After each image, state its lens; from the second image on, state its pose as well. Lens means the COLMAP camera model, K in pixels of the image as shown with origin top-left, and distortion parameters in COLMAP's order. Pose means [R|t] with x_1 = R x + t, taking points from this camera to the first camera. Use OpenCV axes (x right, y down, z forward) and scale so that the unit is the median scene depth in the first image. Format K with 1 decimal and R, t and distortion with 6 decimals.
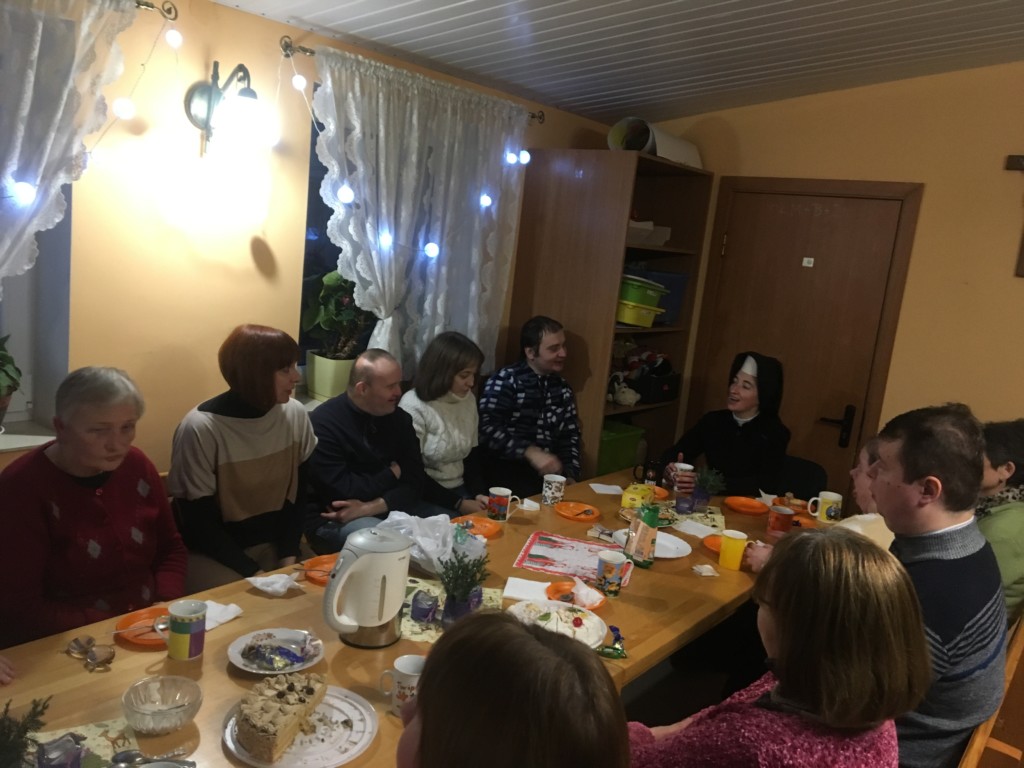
lens RADIAL K [[861.2, 0, 512.0], [0, 861.2, 384.0], [0, 0, 1]] dist [0.106572, -0.157555]
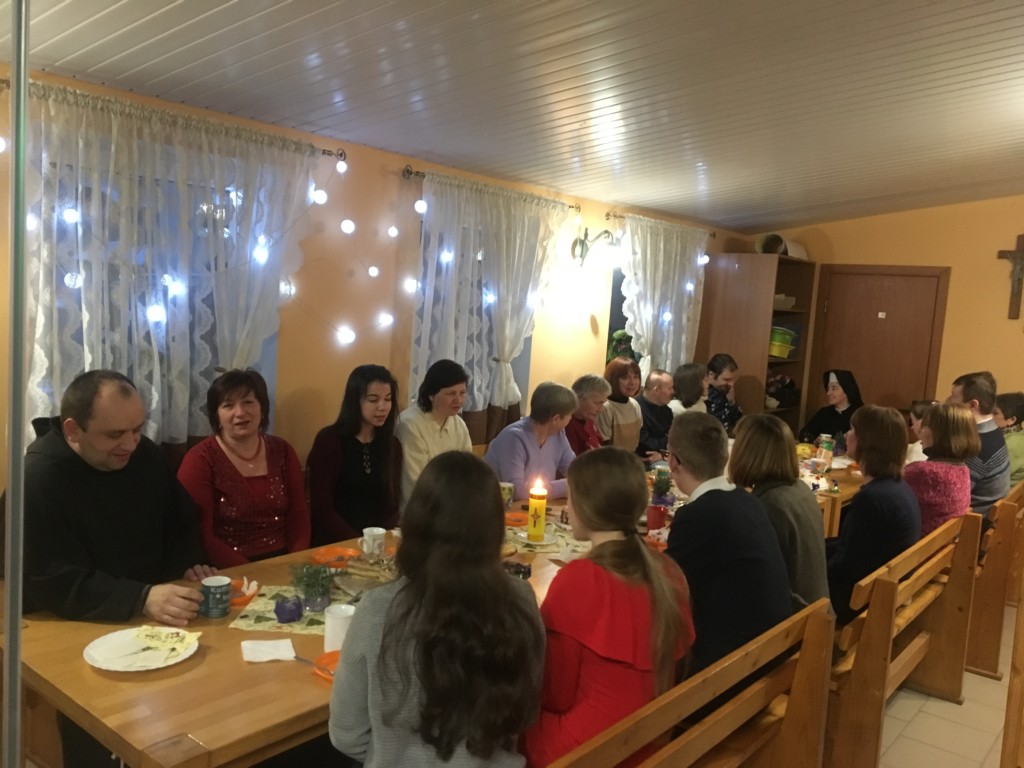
lens RADIAL K [[861.2, 0, 512.0], [0, 861.2, 384.0], [0, 0, 1]] dist [0.106572, -0.157555]
pose [[0.999188, -0.037692, -0.014263, -0.366931], [0.036535, 0.996577, -0.074161, 0.093105], [0.017010, 0.073579, 0.997144, -0.696295]]
